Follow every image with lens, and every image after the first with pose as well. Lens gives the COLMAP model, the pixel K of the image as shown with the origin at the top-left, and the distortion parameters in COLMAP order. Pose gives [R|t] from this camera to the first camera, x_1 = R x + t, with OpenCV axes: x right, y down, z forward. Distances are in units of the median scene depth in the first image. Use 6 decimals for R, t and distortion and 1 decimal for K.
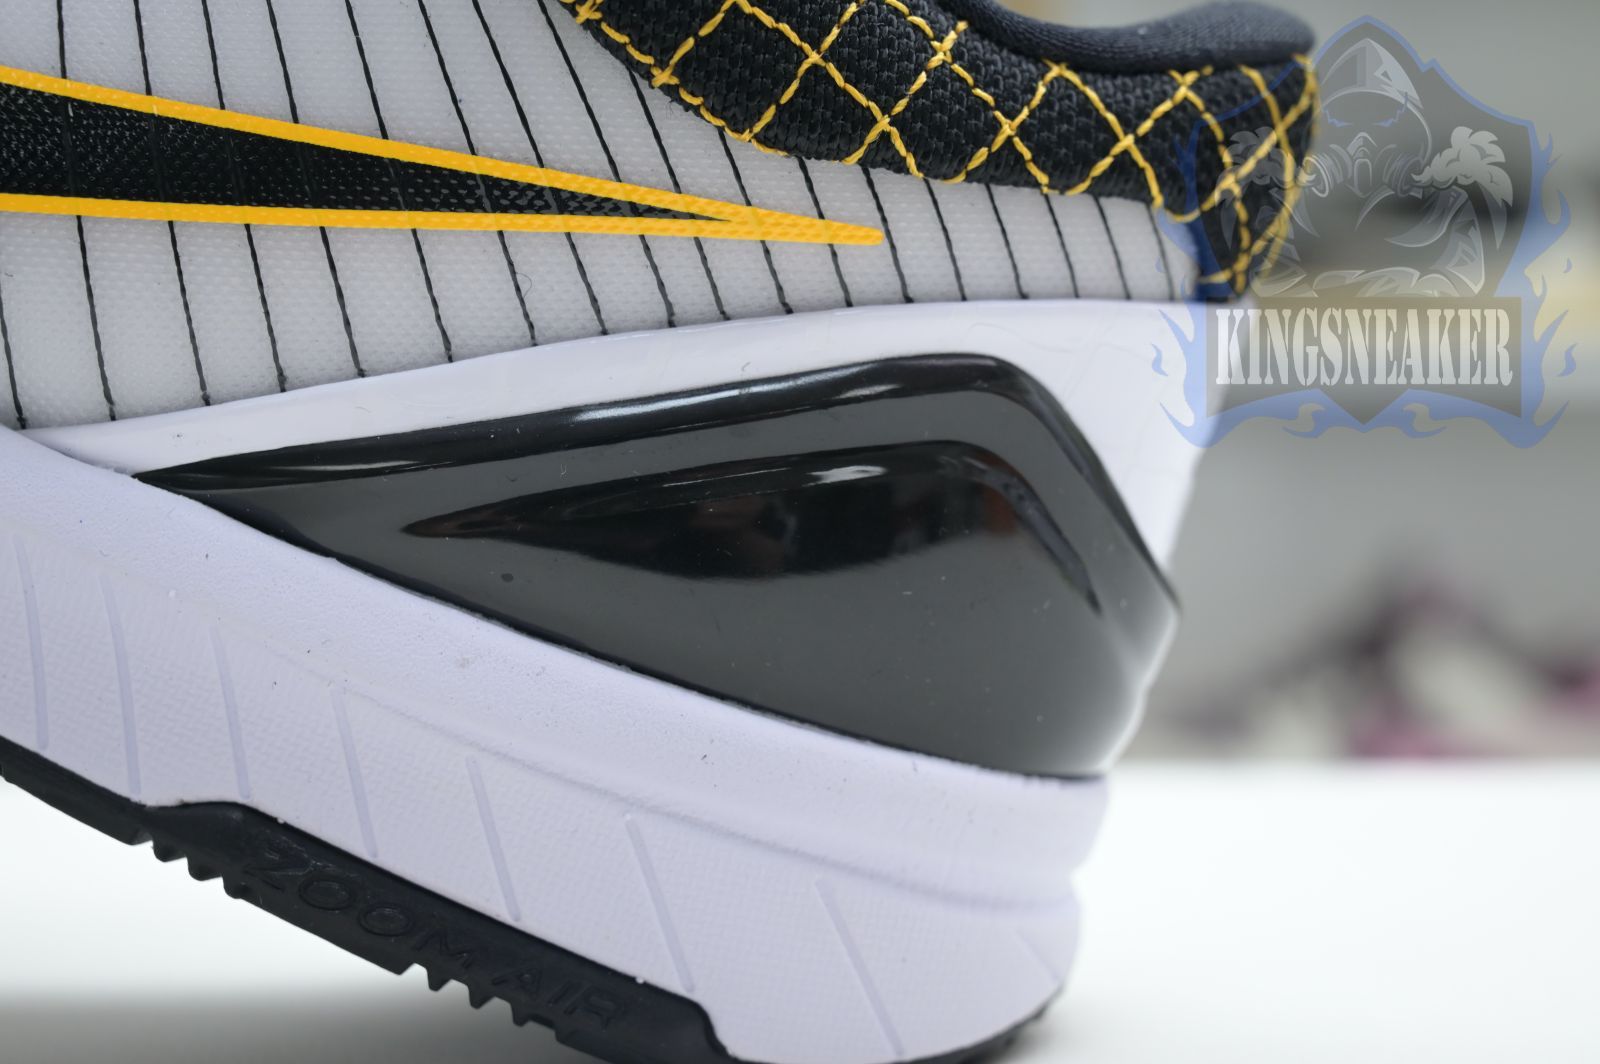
lens RADIAL K [[3220.3, 0, 807.2], [0, 3220.3, 529.3], [0, 0, 1]] dist [-0.047842, 0.000000]
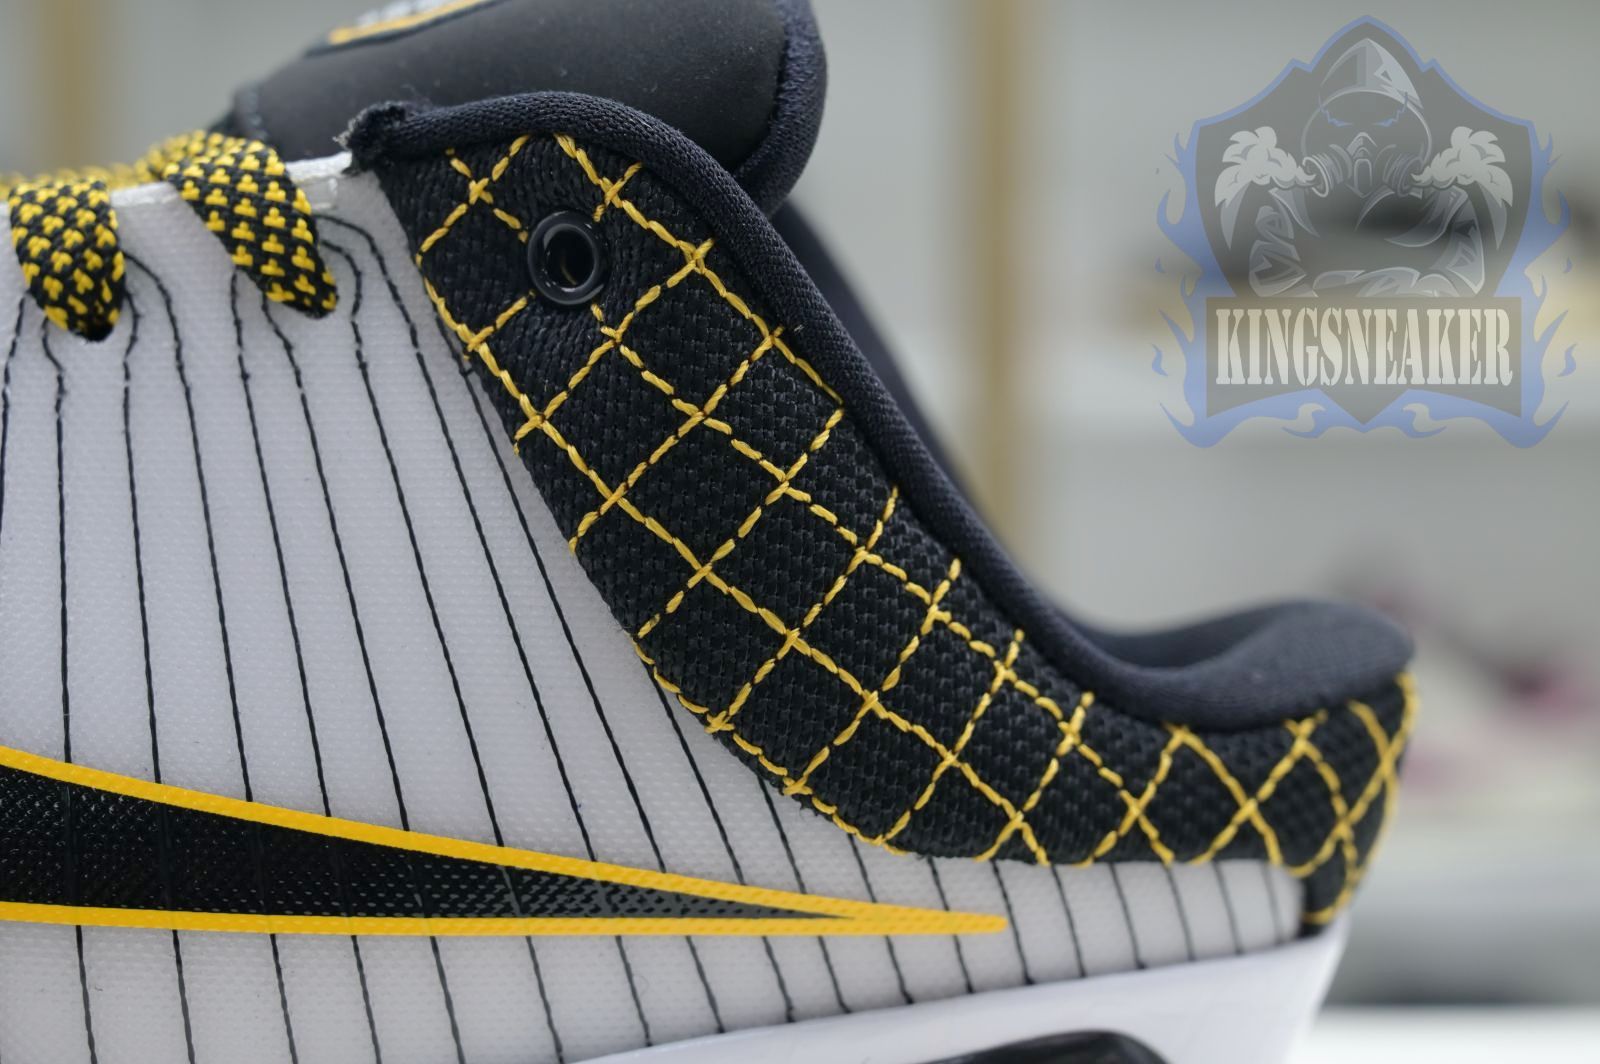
lens RADIAL K [[3220.3, 0, 791.7], [0, 3220.3, 529.5], [0, 0, 1]] dist [-0.047842, 0.000000]
pose [[0.996709, 0.004980, 0.080913, -0.121846], [-0.007234, 0.999593, 0.027585, -0.239653], [-0.080743, -0.028079, 0.996339, 0.048353]]
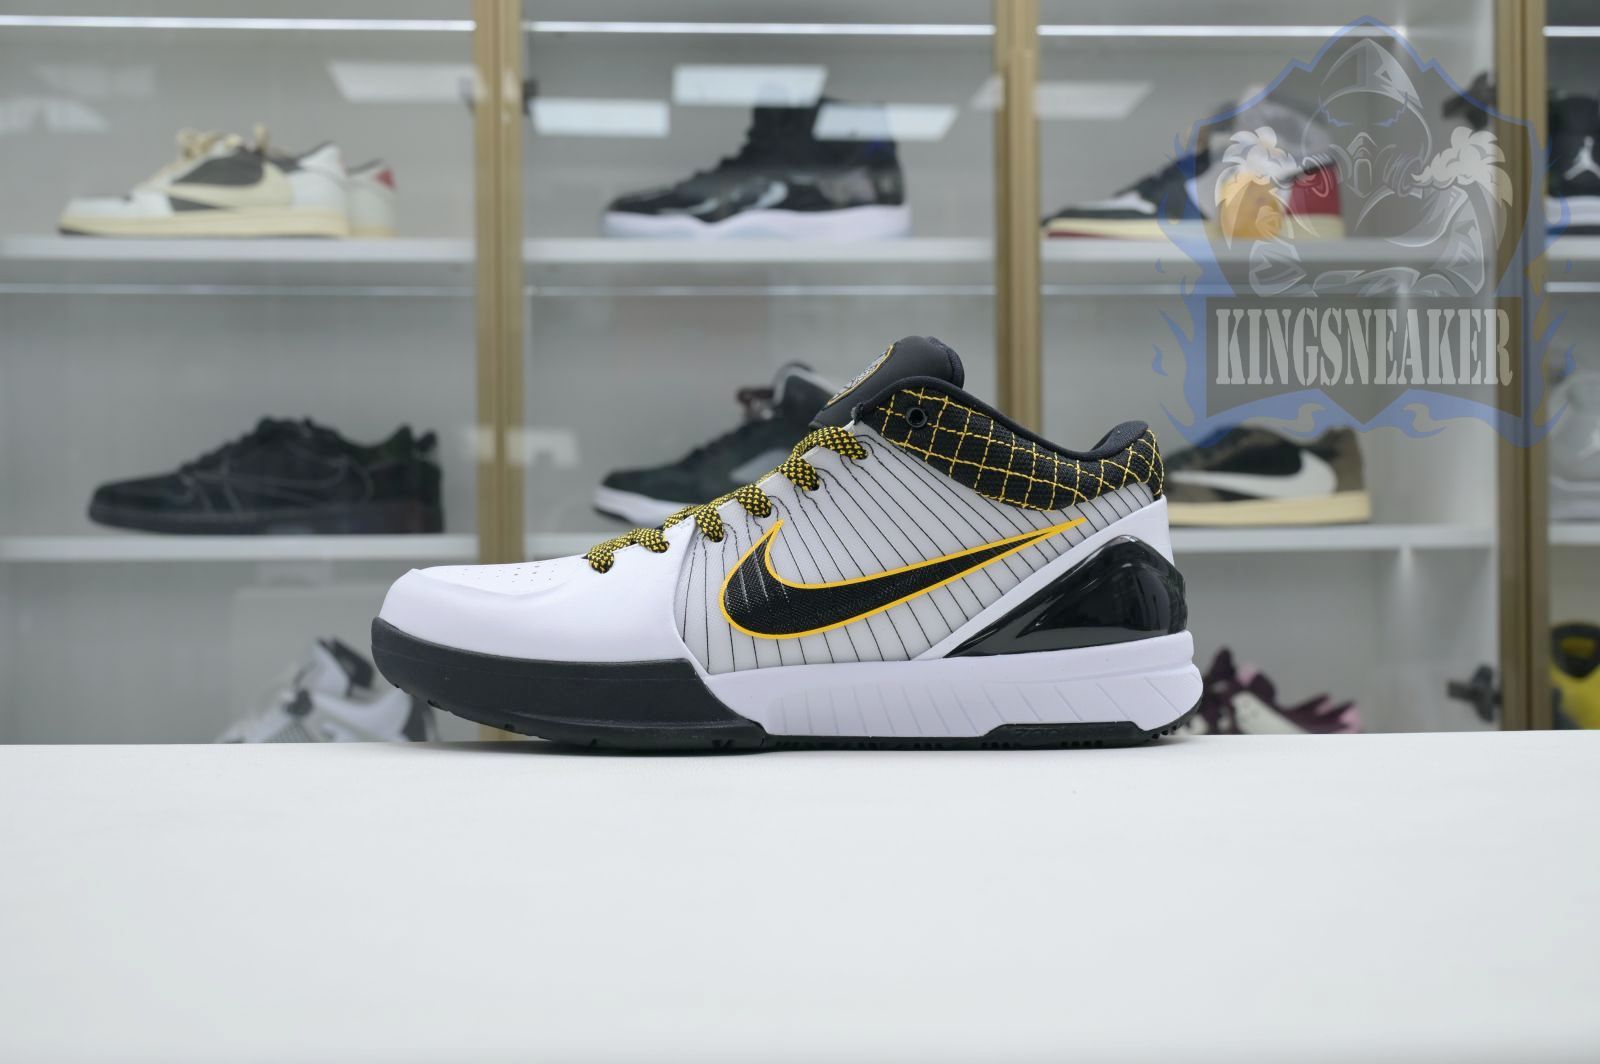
lens RADIAL K [[2061.7, 0, 797.3], [0, 2061.7, 533.0], [0, 0, 1]] dist [0.022165, 0.000000]
pose [[0.897724, -0.425291, 0.114972, -0.588311], [0.435644, 0.895818, -0.087891, -0.009424], [-0.065614, 0.128989, 0.989473, -1.445006]]
